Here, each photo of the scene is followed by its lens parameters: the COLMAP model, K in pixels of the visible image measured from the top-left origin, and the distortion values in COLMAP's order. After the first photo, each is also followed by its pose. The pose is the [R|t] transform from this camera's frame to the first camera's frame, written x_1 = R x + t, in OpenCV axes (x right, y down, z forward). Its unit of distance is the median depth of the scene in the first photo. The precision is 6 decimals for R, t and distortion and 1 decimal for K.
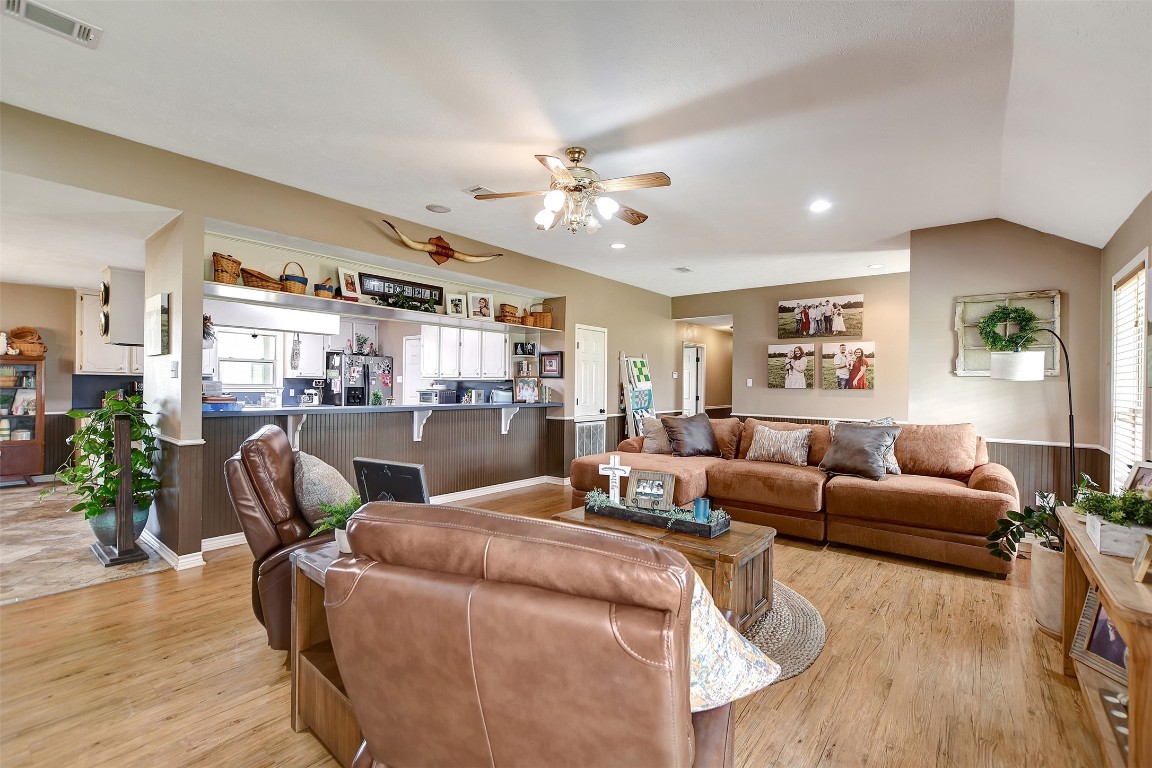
lens RADIAL K [[507.6, 0, 583.3], [0, 507.6, 386.7], [0, 0, 1]] dist [-0.016918, 0.002752]
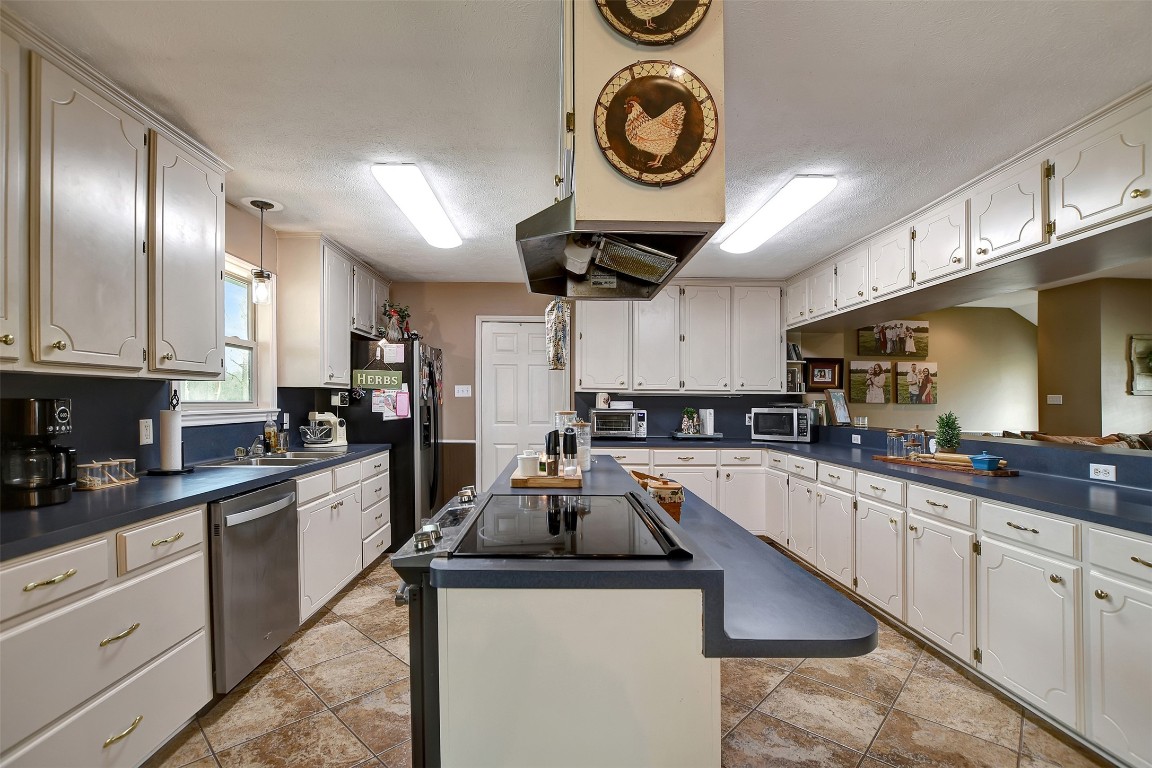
lens RADIAL K [[507.6, 0, 571.4], [0, 507.6, 395.6], [0, 0, 1]] dist [-0.016918, 0.002752]
pose [[0.768998, 0.001979, 0.639248, -0.838752], [-0.000066, 0.999995, -0.003017, -0.009360], [-0.639251, 0.002278, 0.768995, 0.638901]]
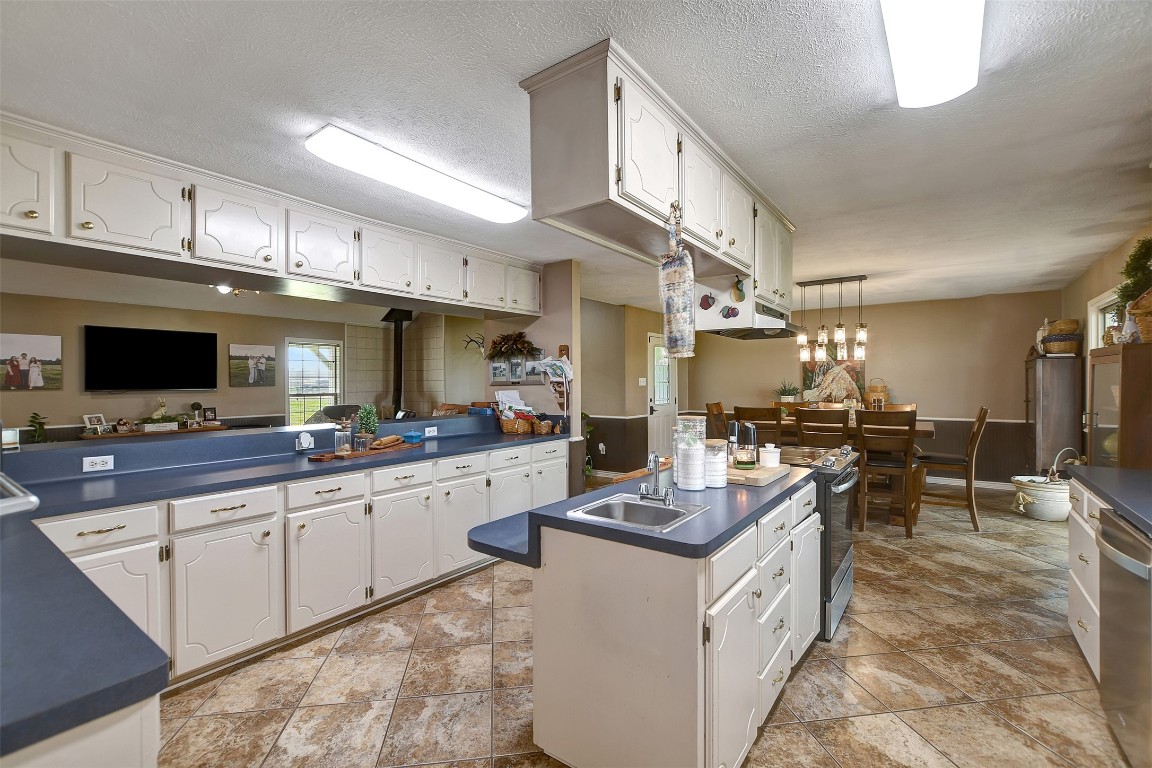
lens RADIAL K [[507.6, 0, 575.4], [0, 507.6, 386.7], [0, 0, 1]] dist [-0.016918, 0.002752]
pose [[-0.999239, -0.007925, -0.038179, -0.496367], [-0.008301, 0.999919, 0.009693, -0.020447], [0.038099, 0.010002, -0.999224, 1.261847]]
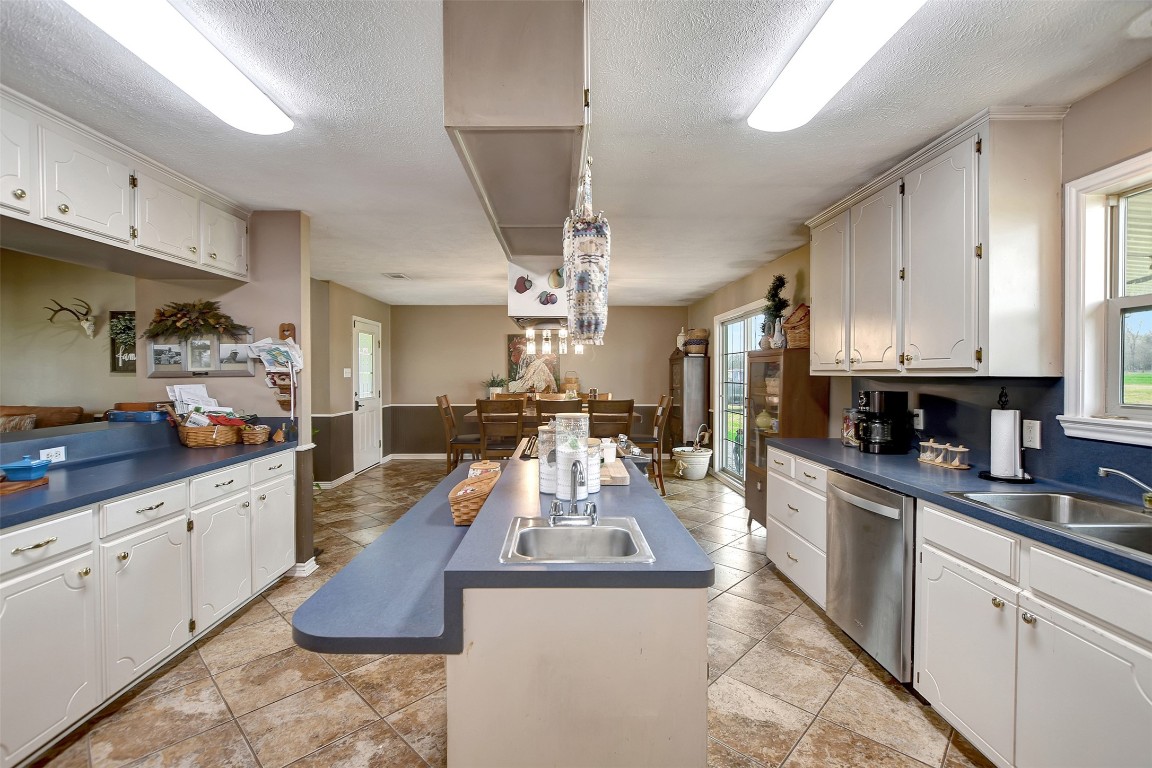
lens RADIAL K [[507.6, 0, 573.5], [0, 507.6, 382.1], [0, 0, 1]] dist [-0.016918, 0.002752]
pose [[-0.768869, -0.002905, -0.639399, -0.407858], [-0.012543, 0.999866, 0.010541, -0.019667], [0.639283, 0.016125, -0.768803, 1.159804]]
